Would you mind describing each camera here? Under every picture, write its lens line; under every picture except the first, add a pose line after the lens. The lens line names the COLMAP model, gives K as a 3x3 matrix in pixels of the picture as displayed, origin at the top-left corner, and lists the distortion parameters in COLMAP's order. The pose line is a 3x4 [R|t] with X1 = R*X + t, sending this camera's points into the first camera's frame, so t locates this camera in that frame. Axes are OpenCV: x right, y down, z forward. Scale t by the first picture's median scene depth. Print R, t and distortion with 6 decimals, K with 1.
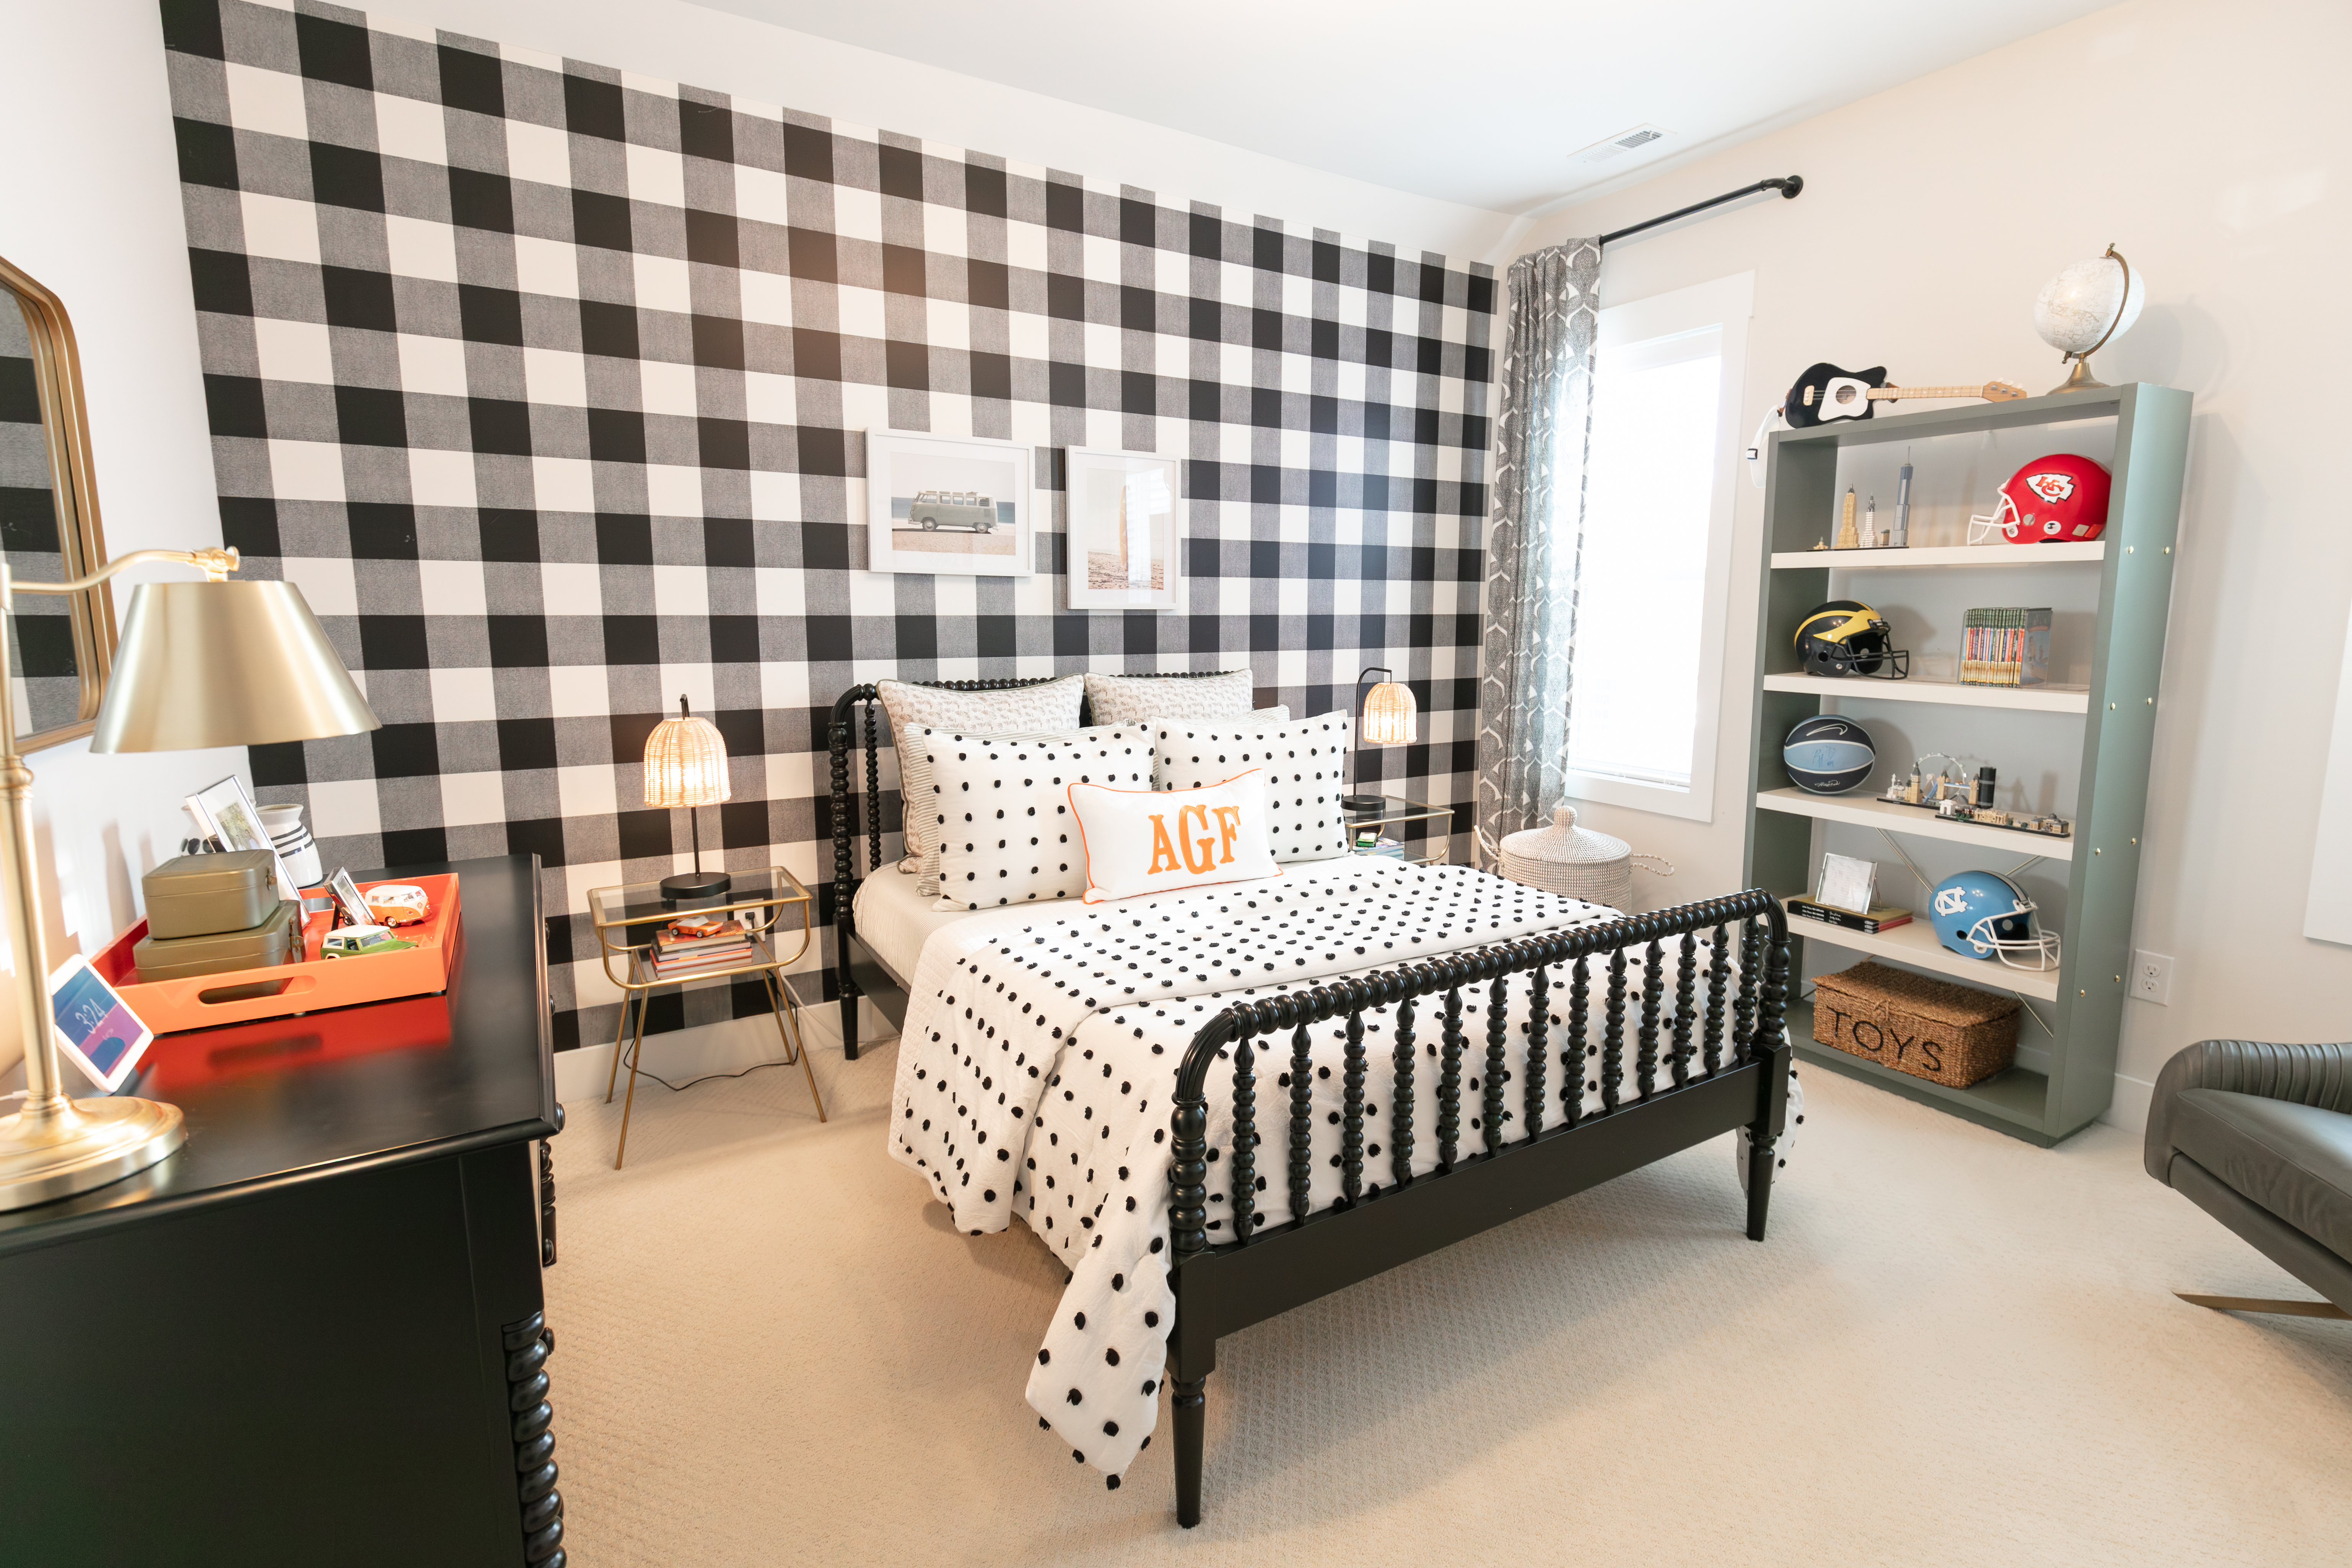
lens RADIAL K [[1108.4, 0, 1212.5], [0, 1108.4, 766.4], [0, 0, 1]] dist [0.001411, -0.000648]
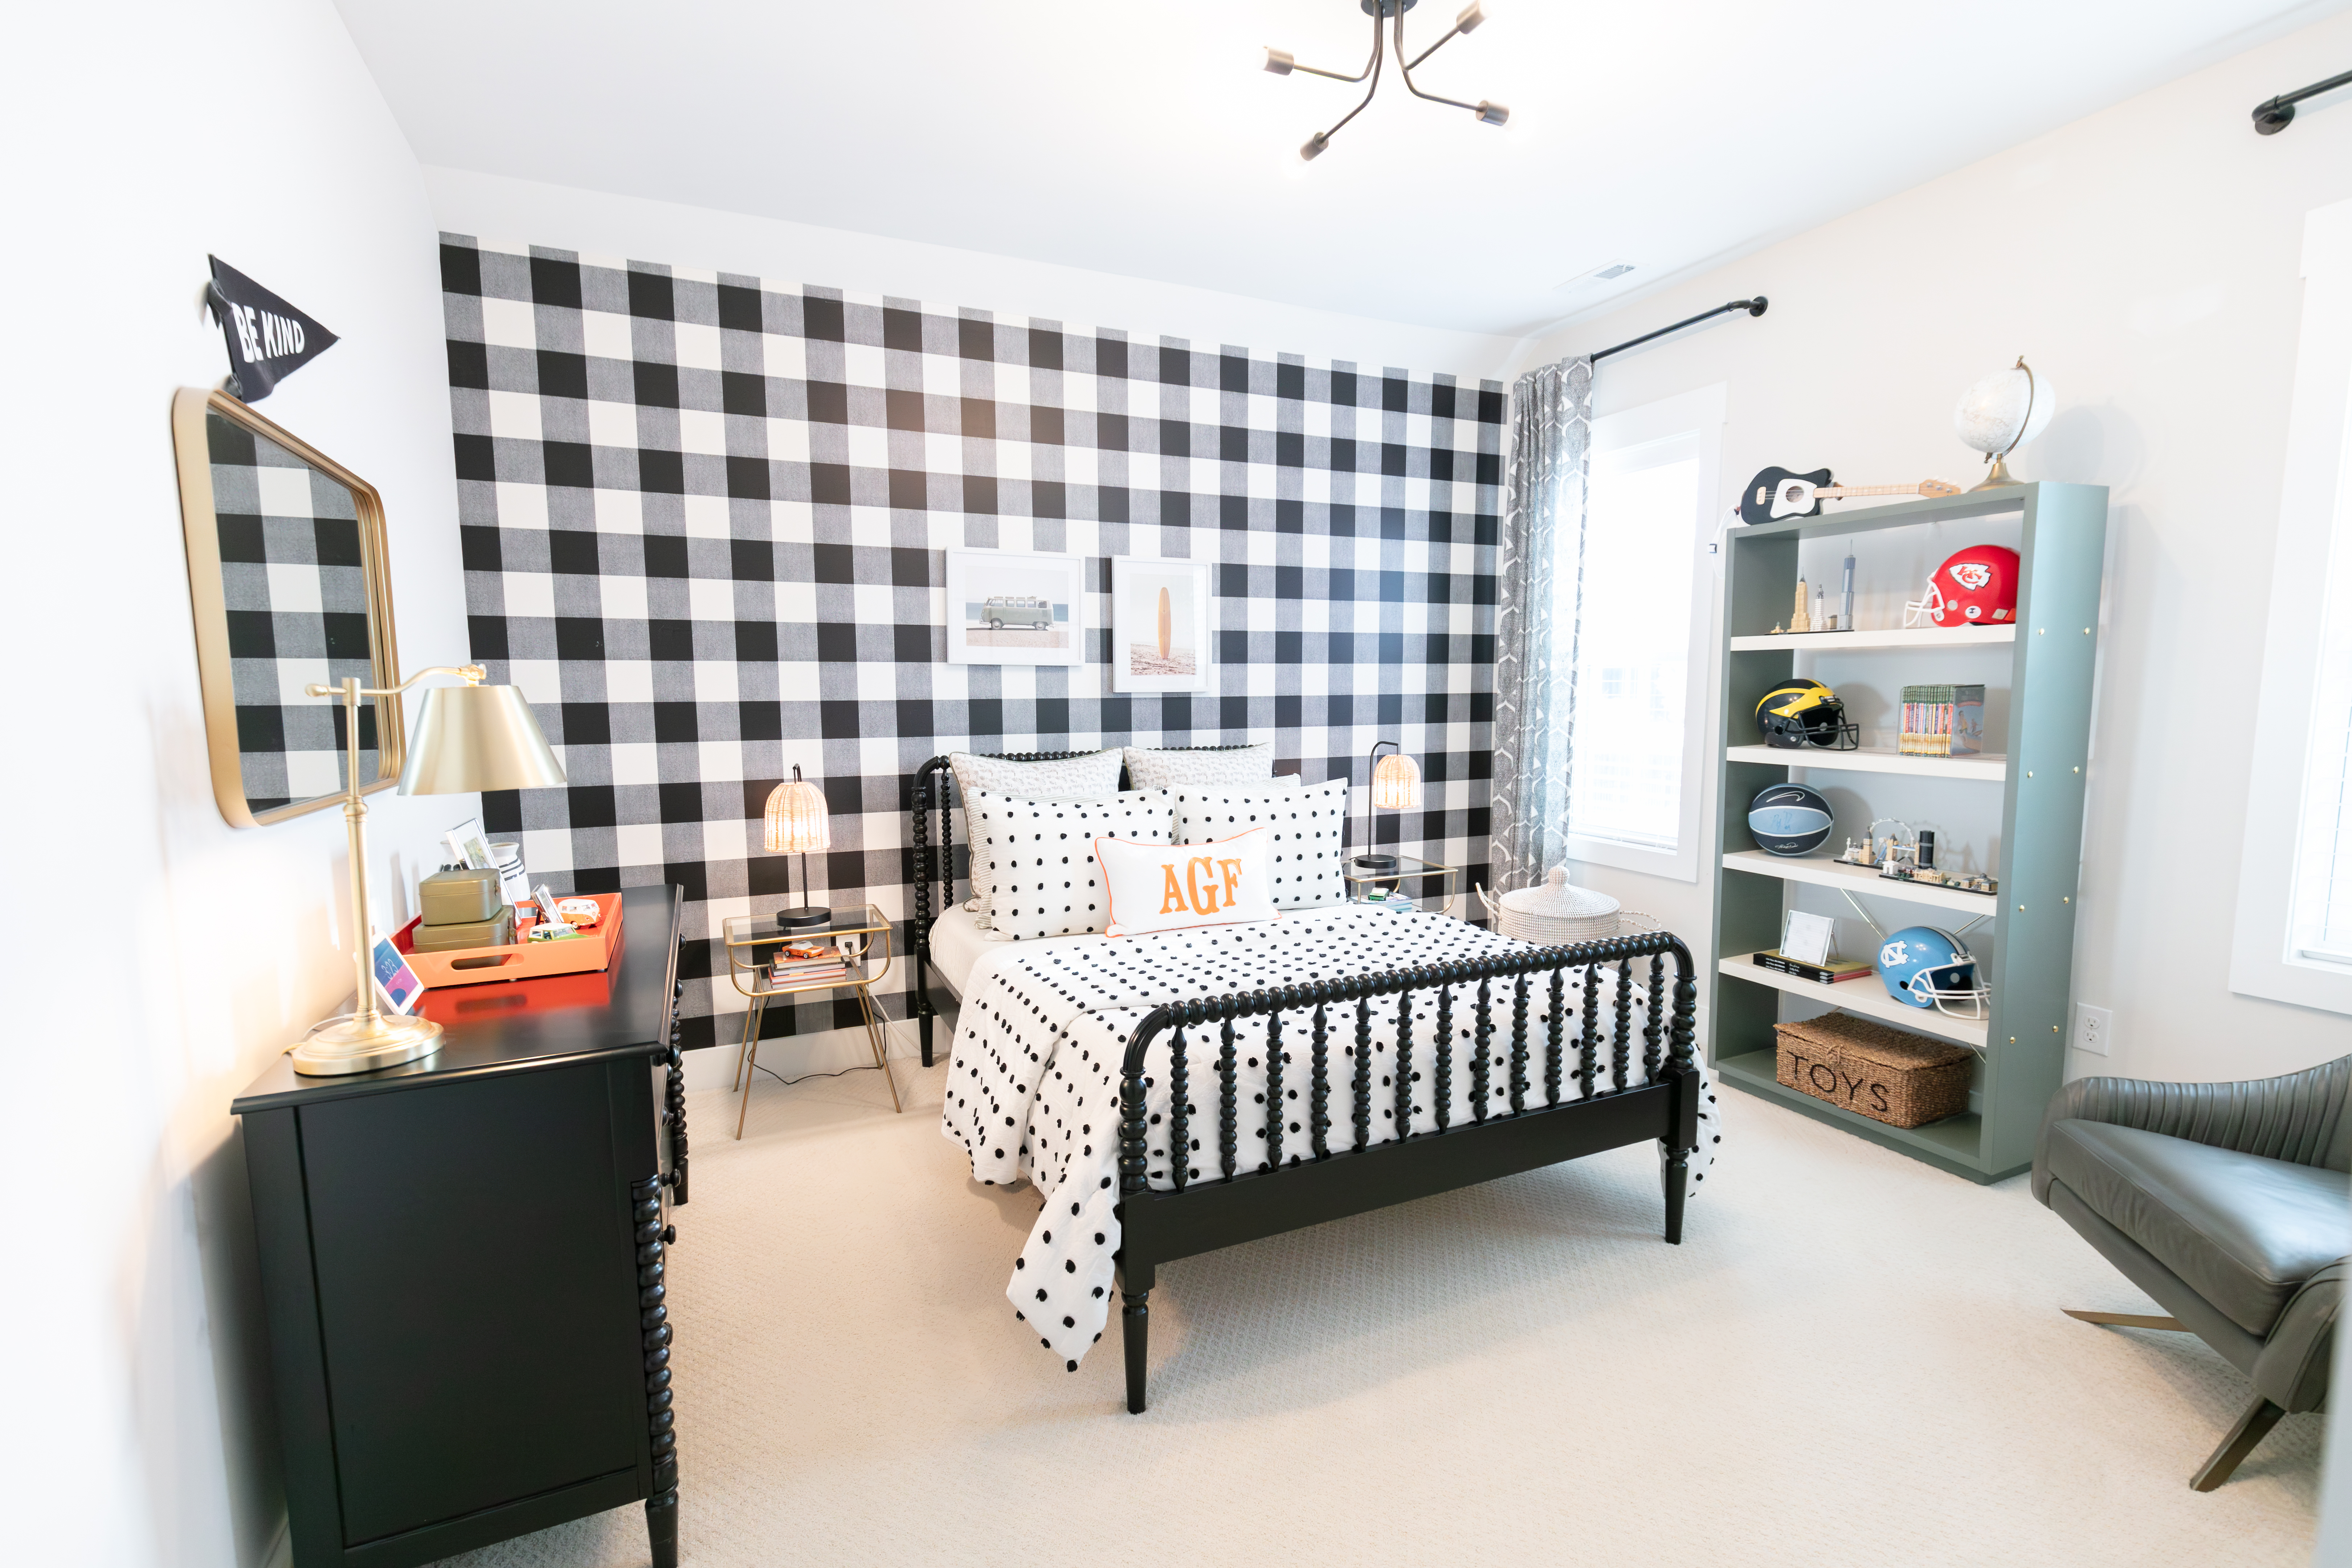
lens RADIAL K [[1062.5, 0, 1178.1], [0, 1062.5, 805.6], [0, 0, 1]] dist [0.003559, 0.000206]
pose [[0.991185, 0.005386, -0.132373, 0.106618], [-0.009376, 0.999520, -0.029538, 0.013325], [0.132151, 0.030519, 0.990760, -0.130164]]
